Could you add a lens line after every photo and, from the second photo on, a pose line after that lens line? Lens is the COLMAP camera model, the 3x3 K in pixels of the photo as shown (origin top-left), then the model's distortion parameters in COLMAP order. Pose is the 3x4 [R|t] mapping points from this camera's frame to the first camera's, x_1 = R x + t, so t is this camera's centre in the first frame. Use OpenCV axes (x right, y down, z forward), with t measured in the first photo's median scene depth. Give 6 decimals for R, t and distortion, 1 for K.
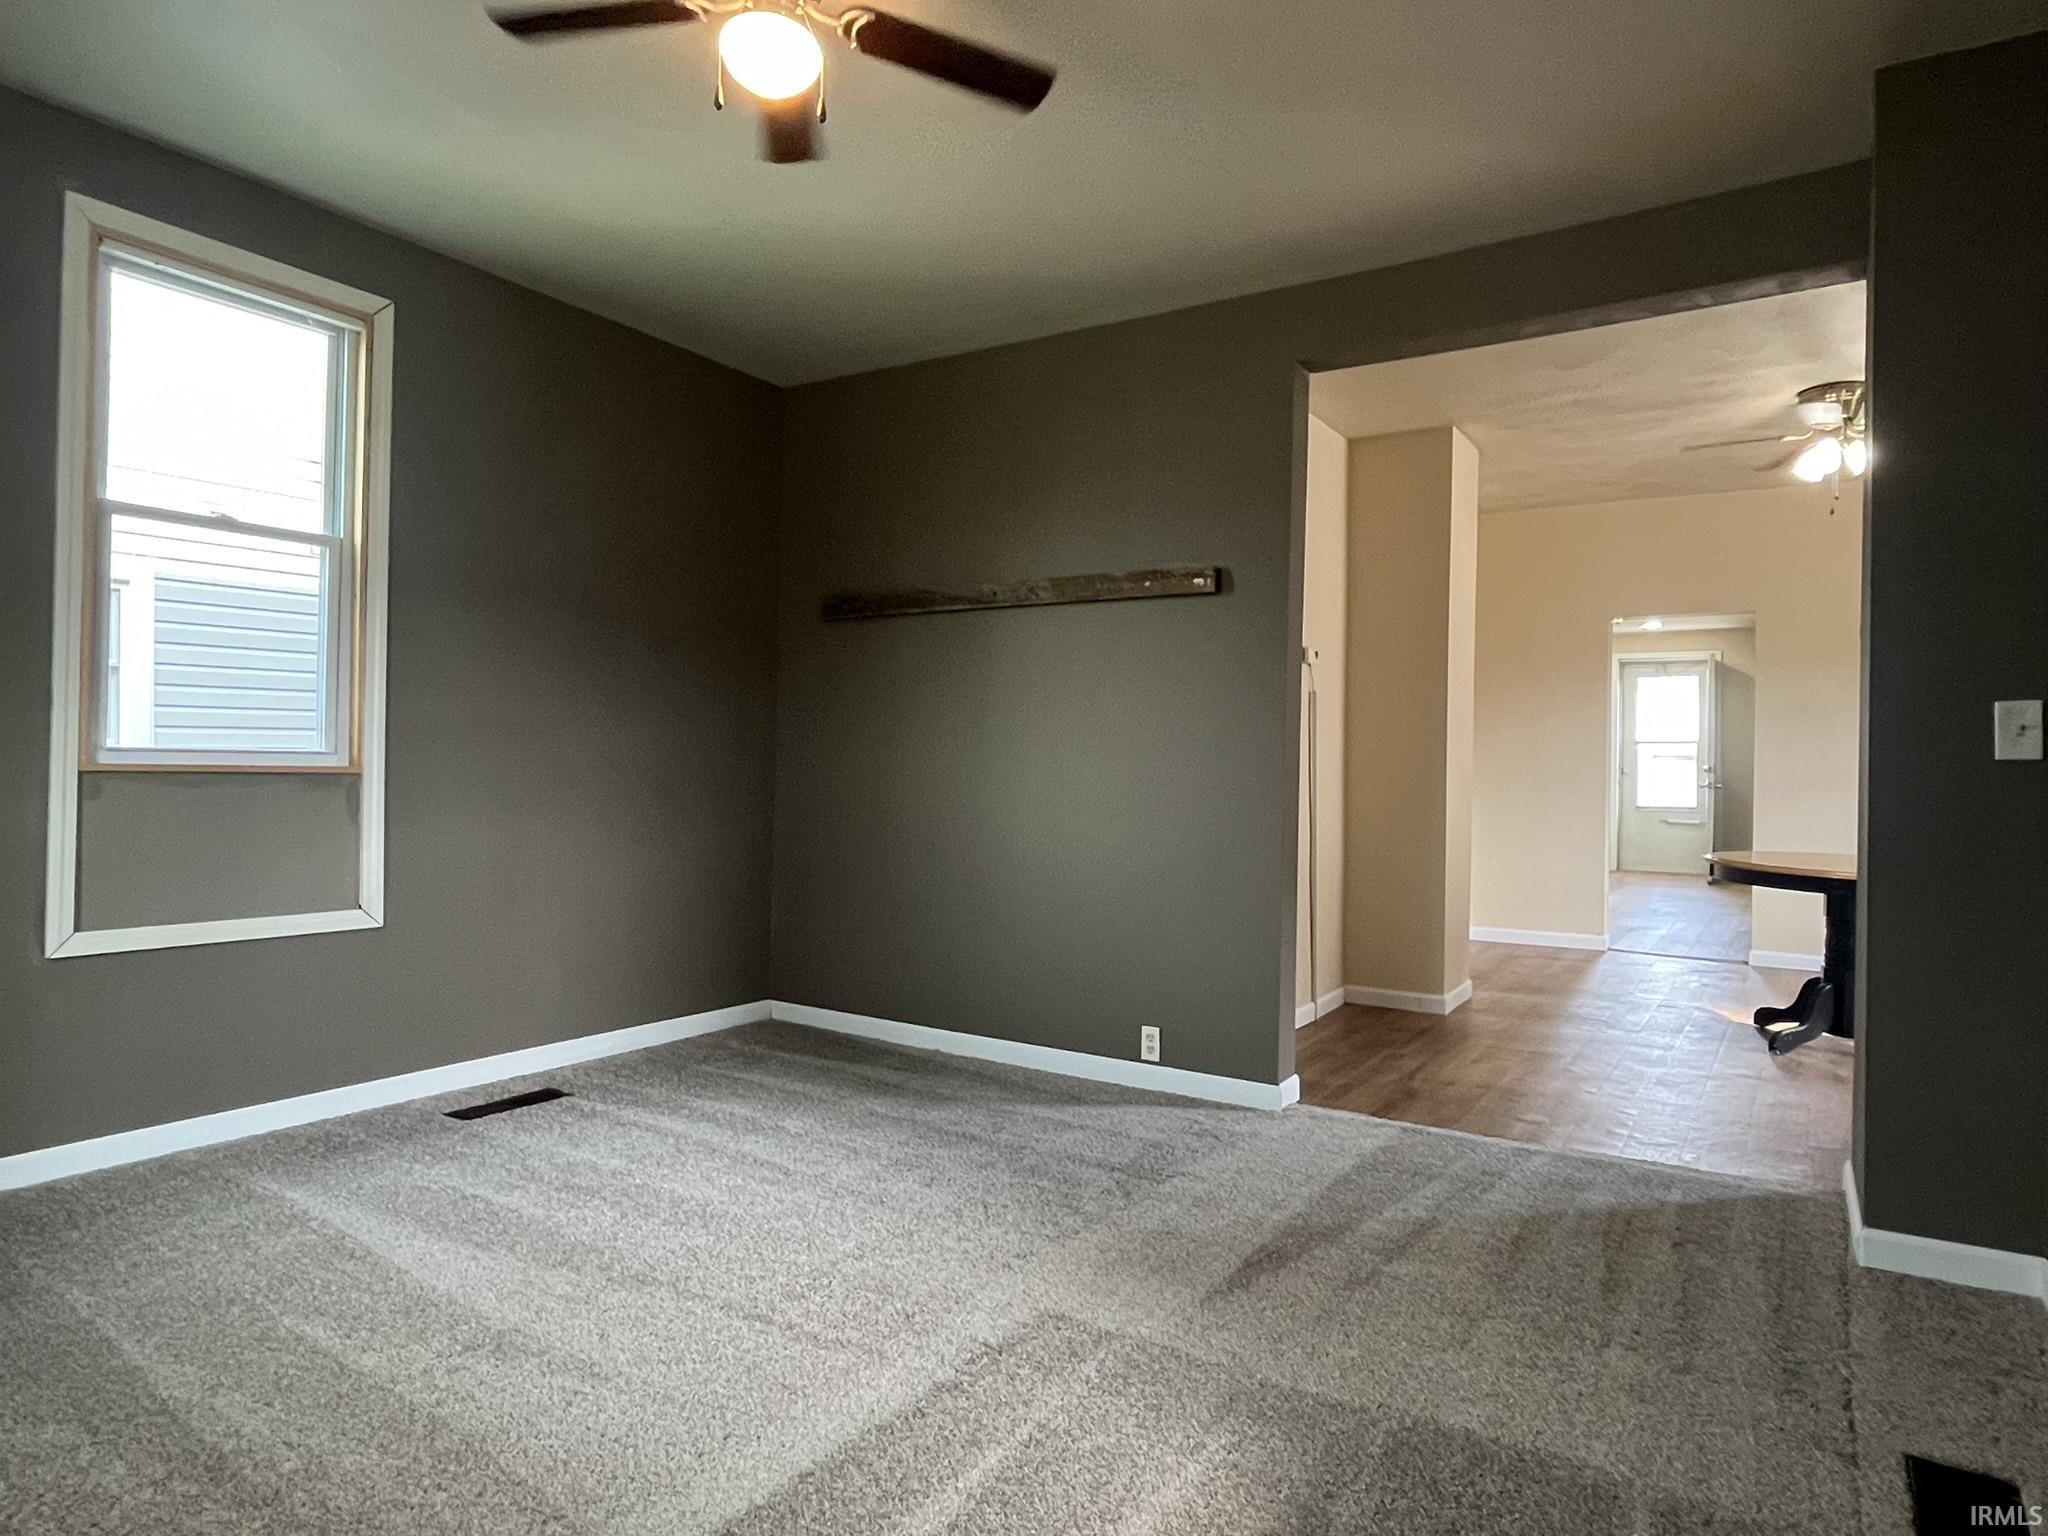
lens RADIAL K [[1217.8, 0, 1026.5], [0, 1217.8, 753.5], [0, 0, 1]] dist [-0.002775, -0.001472]
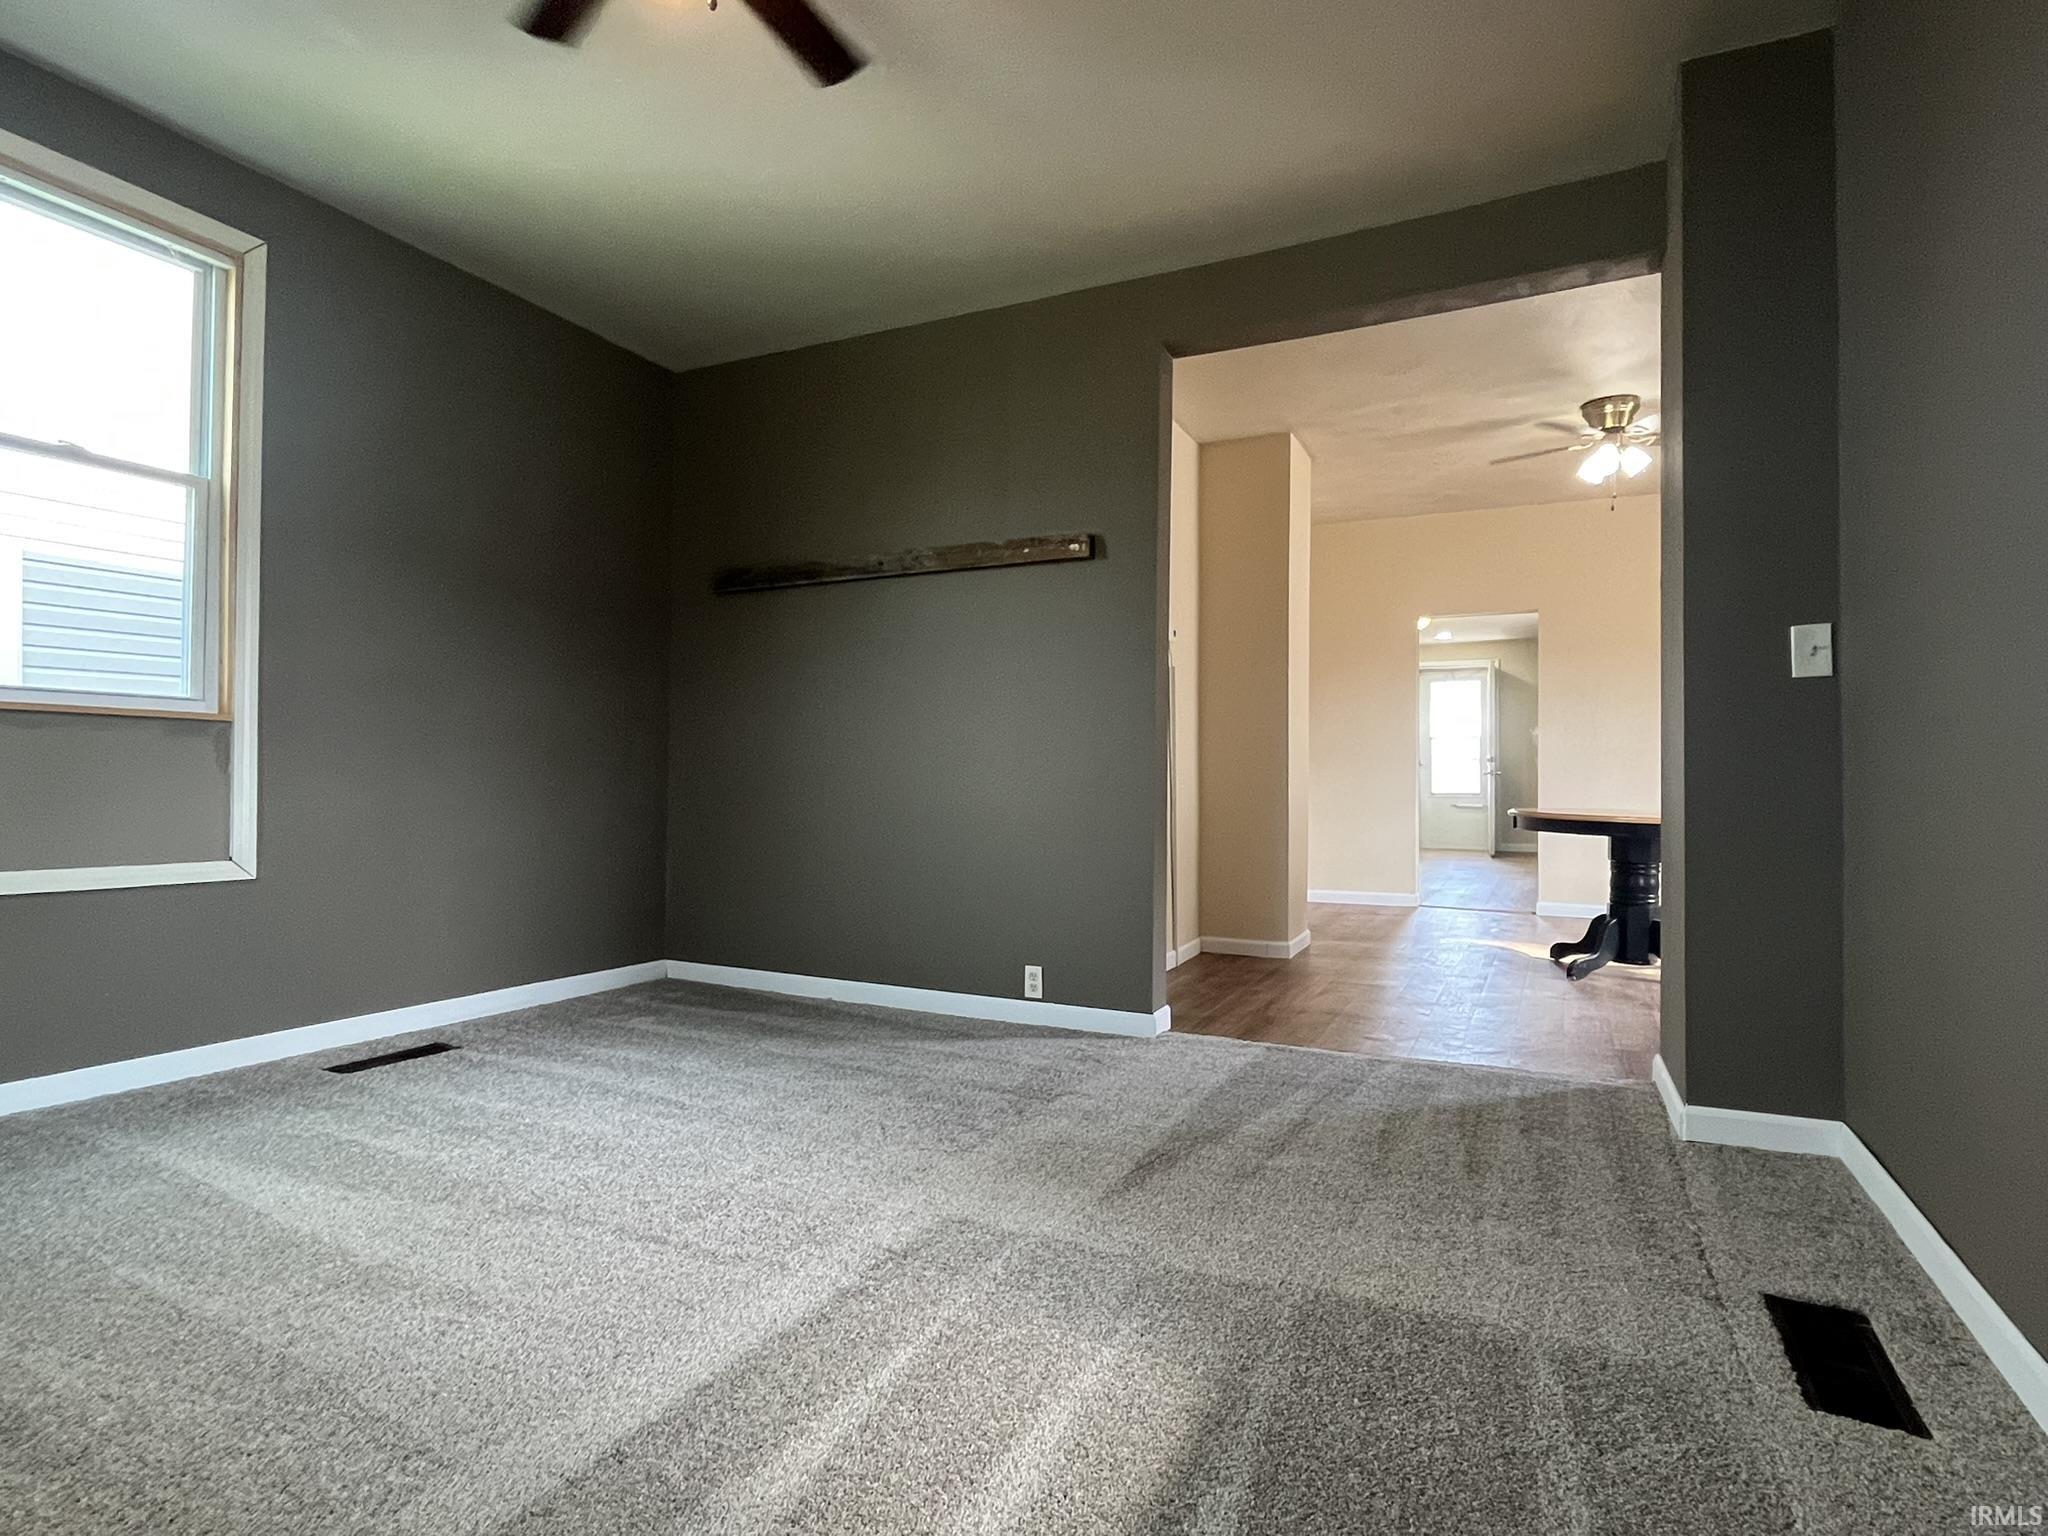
lens RADIAL K [[1068.4, 0, 1023.1], [0, 1068.4, 763.7], [0, 0, 1]] dist [-0.003937, 0.000096]
pose [[0.993336, -0.007912, 0.114980, -0.015968], [0.009241, 0.999896, -0.011029, 0.071268], [-0.114881, 0.012018, 0.993307, 0.085440]]
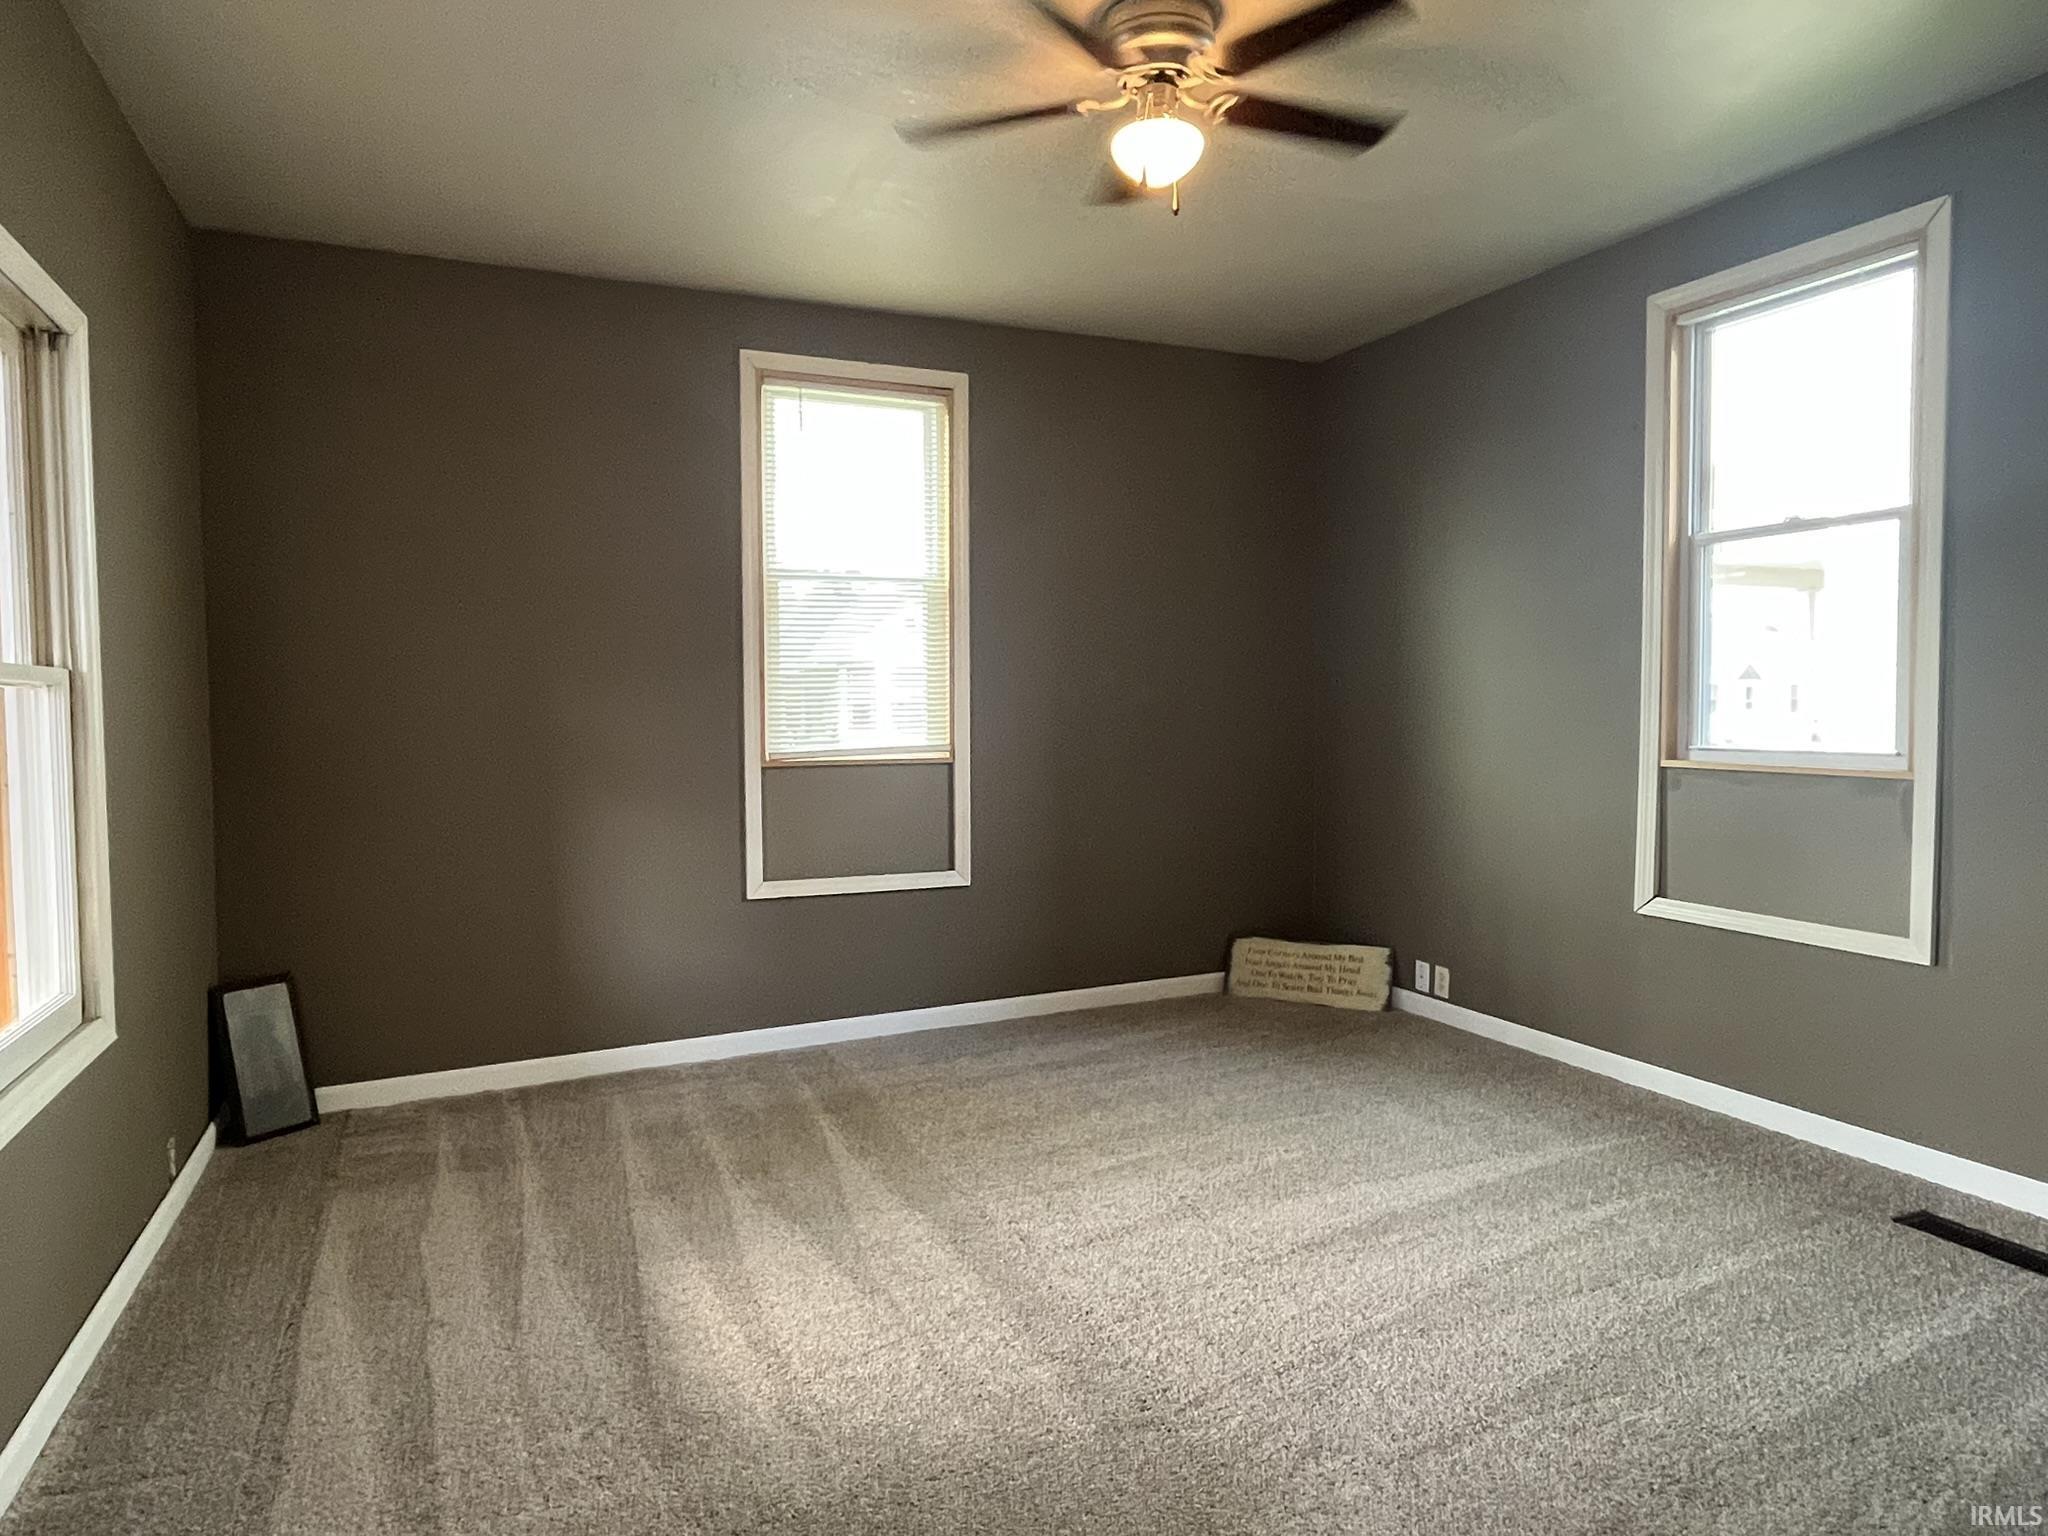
lens RADIAL K [[1217.8, 0, 1018.4], [0, 1217.8, 774.6], [0, 0, 1]] dist [-0.002775, -0.001472]
pose [[-0.521307, 0.033115, -0.852726, 0.548139], [-0.003957, 0.999142, 0.041219, -0.022578], [0.853360, 0.024862, -0.520729, 0.990404]]
